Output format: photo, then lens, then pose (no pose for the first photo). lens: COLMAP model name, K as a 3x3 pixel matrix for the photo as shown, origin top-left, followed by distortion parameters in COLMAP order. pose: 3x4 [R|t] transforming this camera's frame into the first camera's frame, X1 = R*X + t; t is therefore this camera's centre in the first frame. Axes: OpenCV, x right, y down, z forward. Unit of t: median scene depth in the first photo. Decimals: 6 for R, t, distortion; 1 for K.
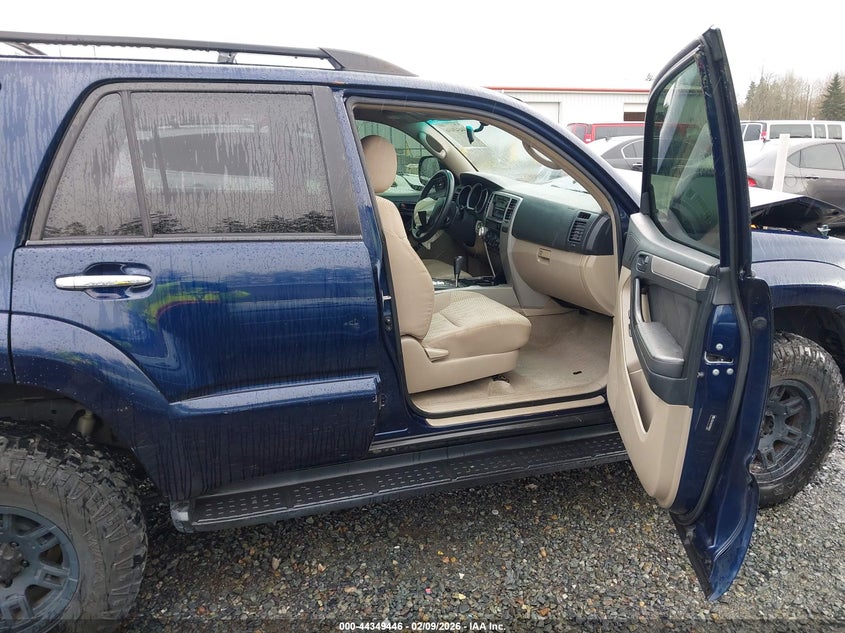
lens RADIAL K [[685.4, 0, 422.5], [0, 685.4, 316.5], [0, 0, 1]] dist [0.149896, -0.211849]
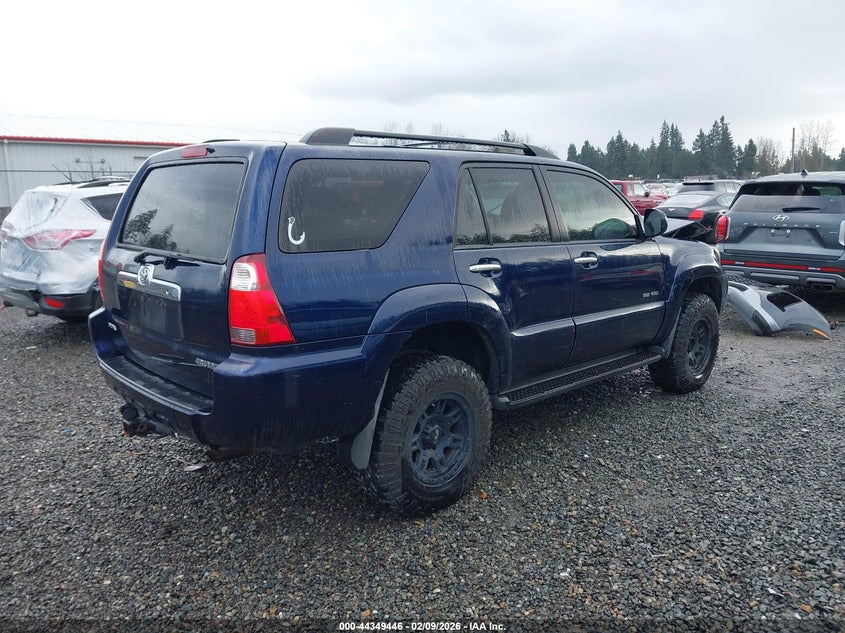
lens RADIAL K [[685.4, 0, 422.5], [0, 685.4, 316.5], [0, 0, 1]] dist [0.149896, -0.211849]
pose [[0.906036, -0.039263, 0.421375, -1.383707], [0.055907, 0.998065, -0.027215, 0.121865], [-0.419492, 0.048215, 0.906478, -0.608325]]
